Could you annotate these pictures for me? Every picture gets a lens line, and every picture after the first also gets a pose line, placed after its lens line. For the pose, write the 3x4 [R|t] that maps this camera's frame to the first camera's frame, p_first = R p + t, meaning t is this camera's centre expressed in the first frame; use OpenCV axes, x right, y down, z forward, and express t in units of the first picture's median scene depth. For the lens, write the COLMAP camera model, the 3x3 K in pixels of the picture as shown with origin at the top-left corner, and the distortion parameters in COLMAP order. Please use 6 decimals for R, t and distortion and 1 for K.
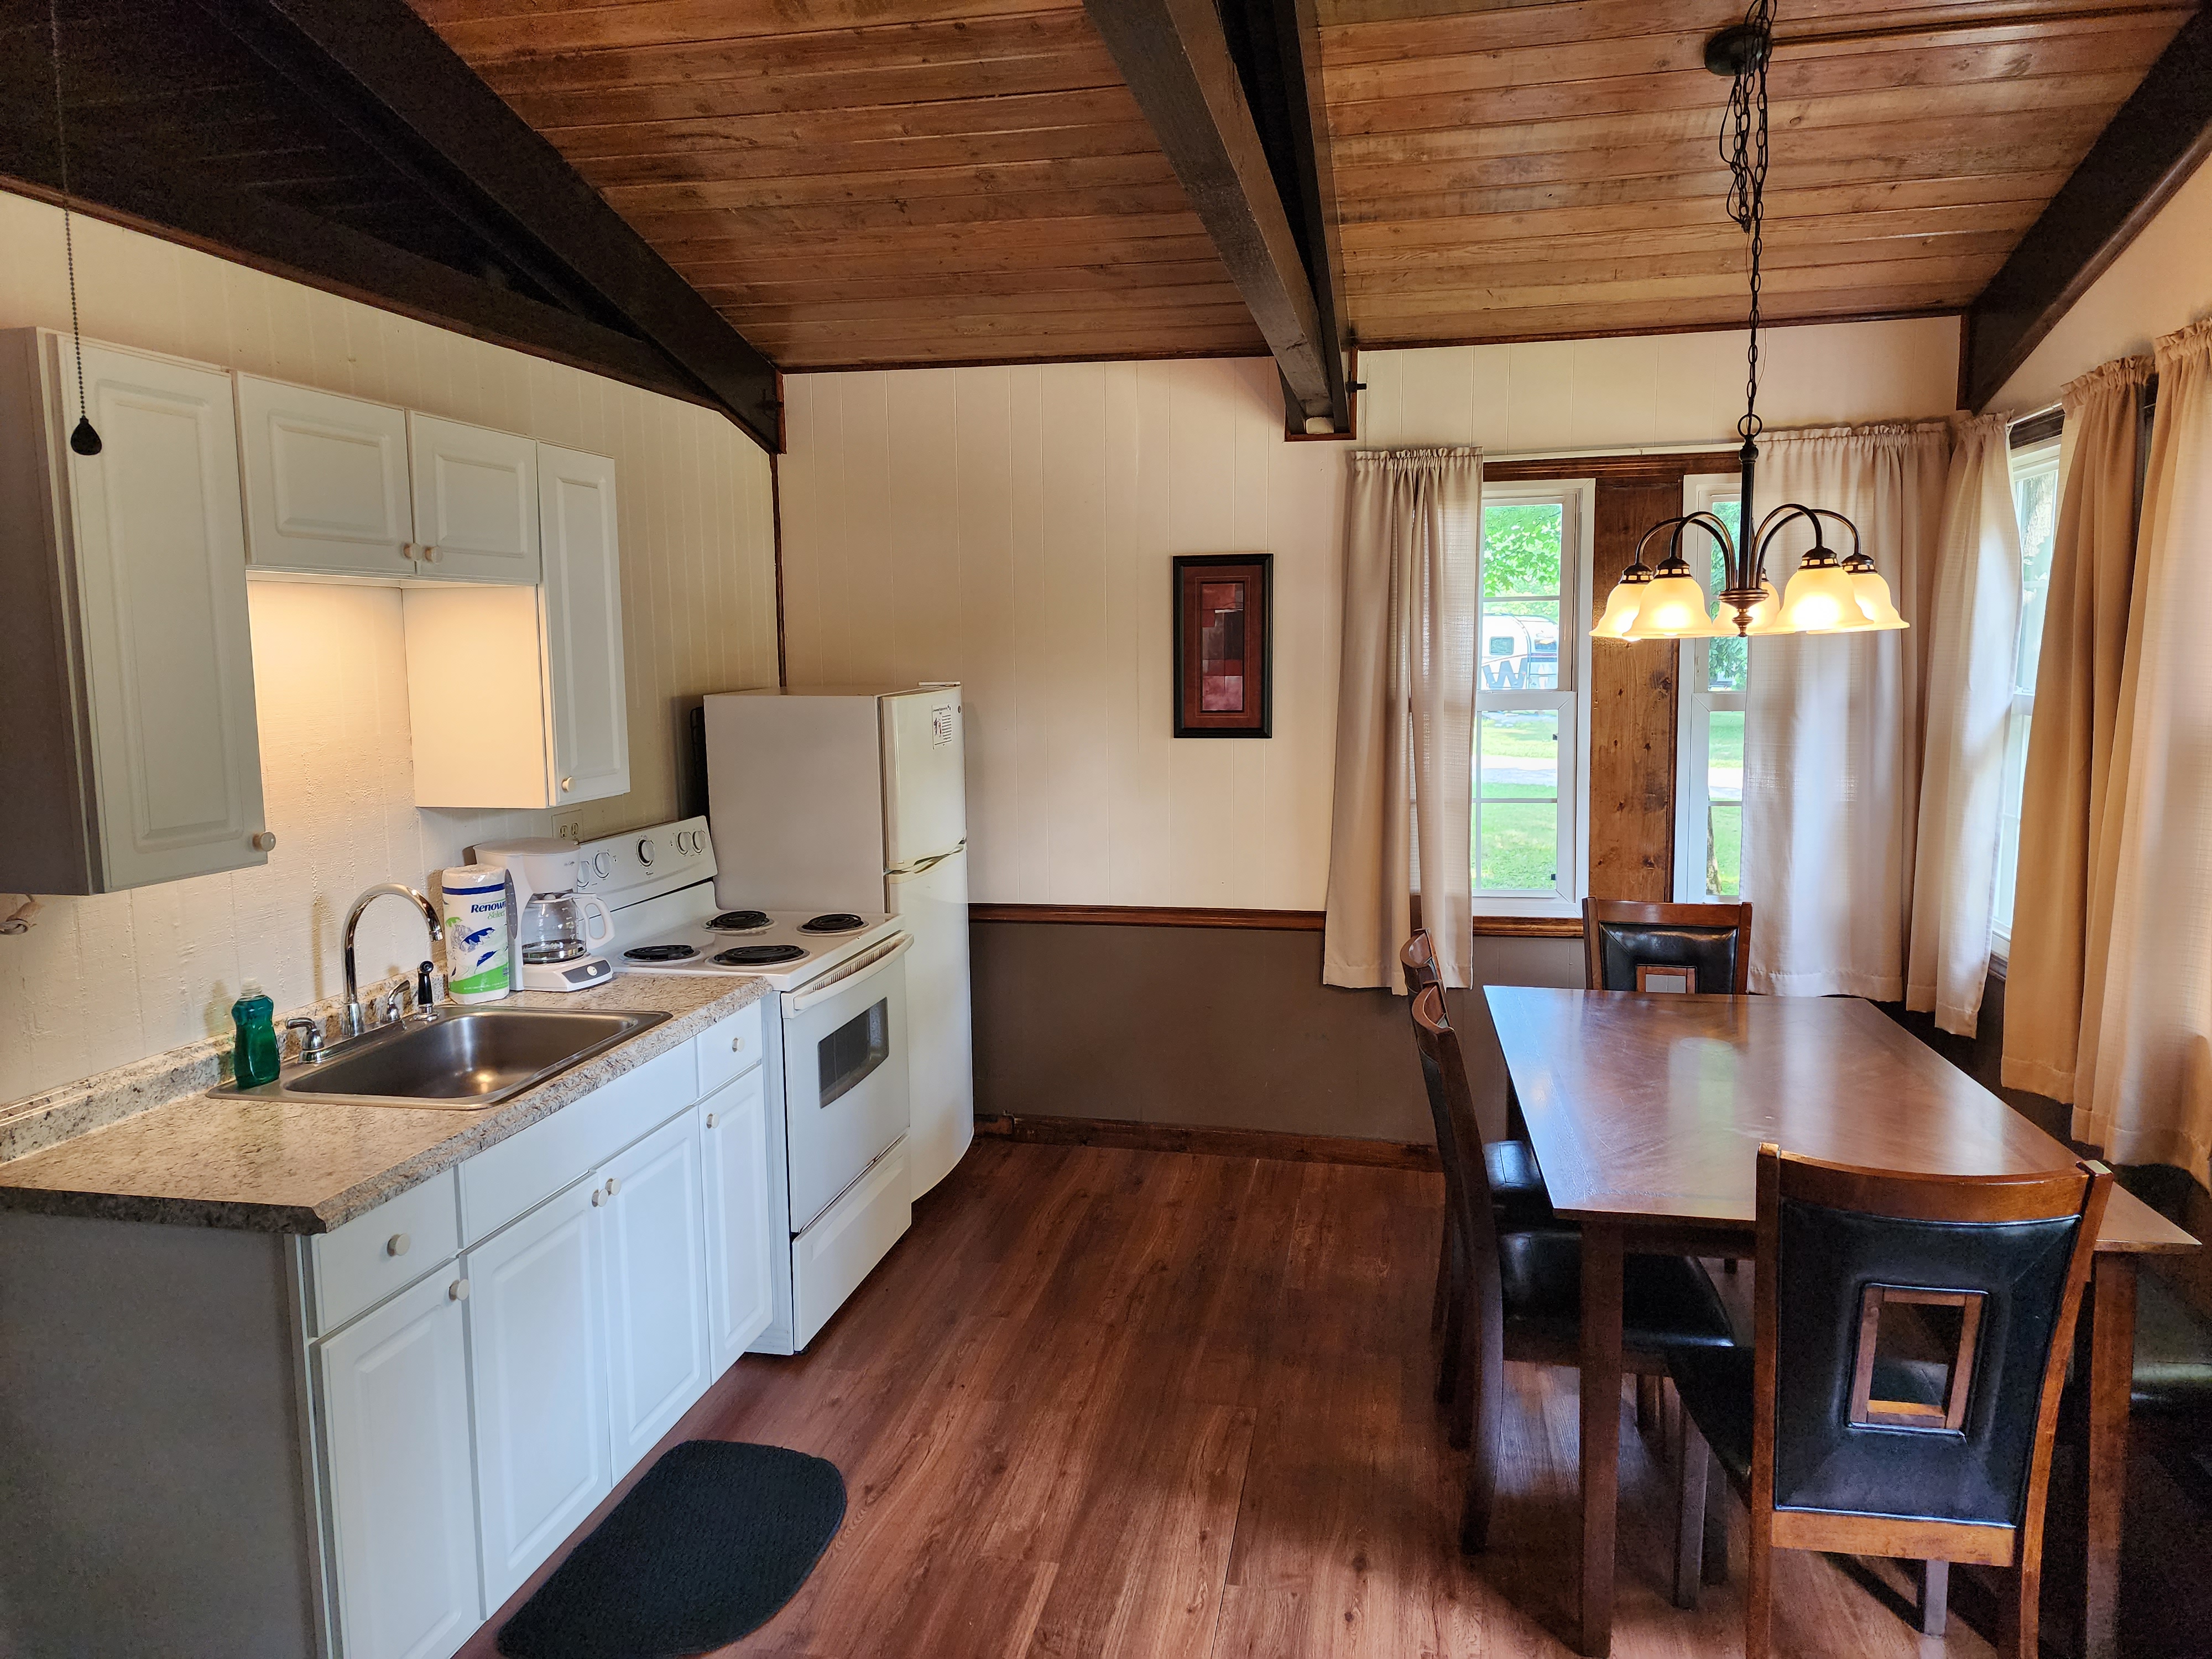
lens RADIAL K [[1512.2, 0, 1106.0], [0, 1512.2, 829.5], [0, 0, 1]] dist [0.071521, -0.000449]
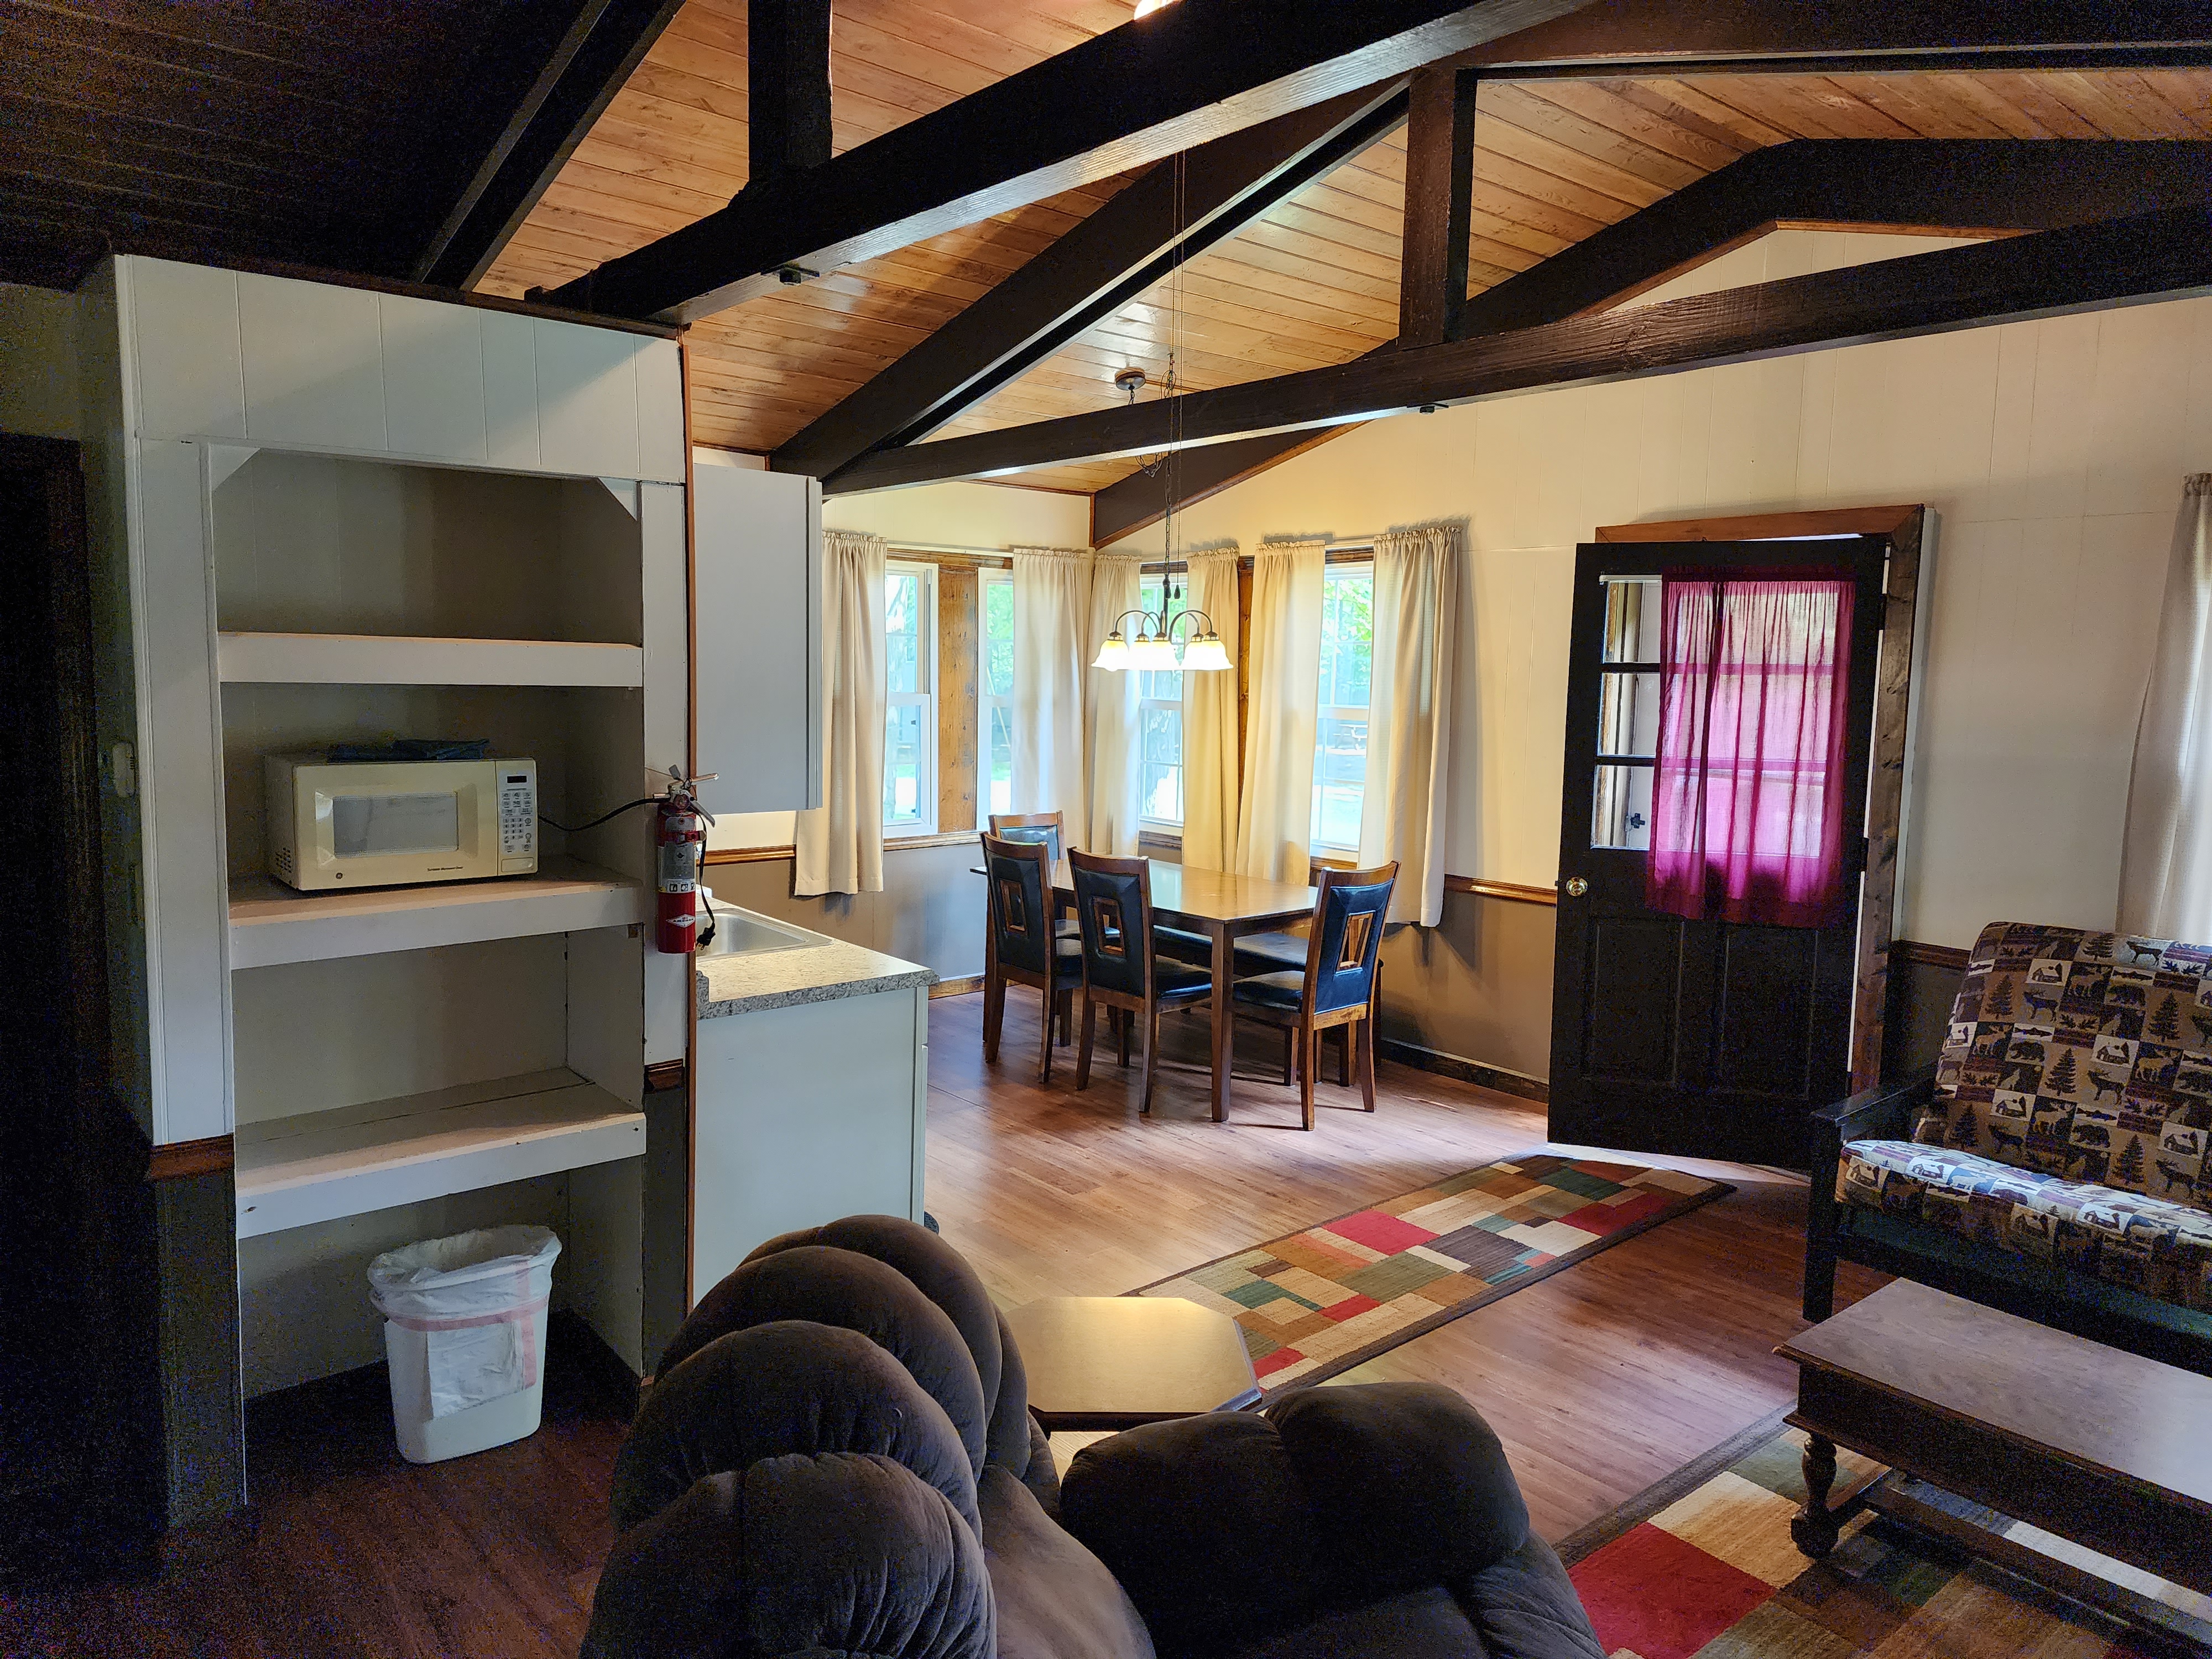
lens RADIAL K [[1461.2, 0, 1106.0], [0, 1461.2, 829.5], [0, 0, 1]] dist [0.071397, 0.000143]
pose [[0.624541, -0.061284, 0.778584, -0.811724], [0.064675, 0.997551, 0.026640, 0.025145], [-0.778310, 0.033717, 0.626975, -0.120182]]
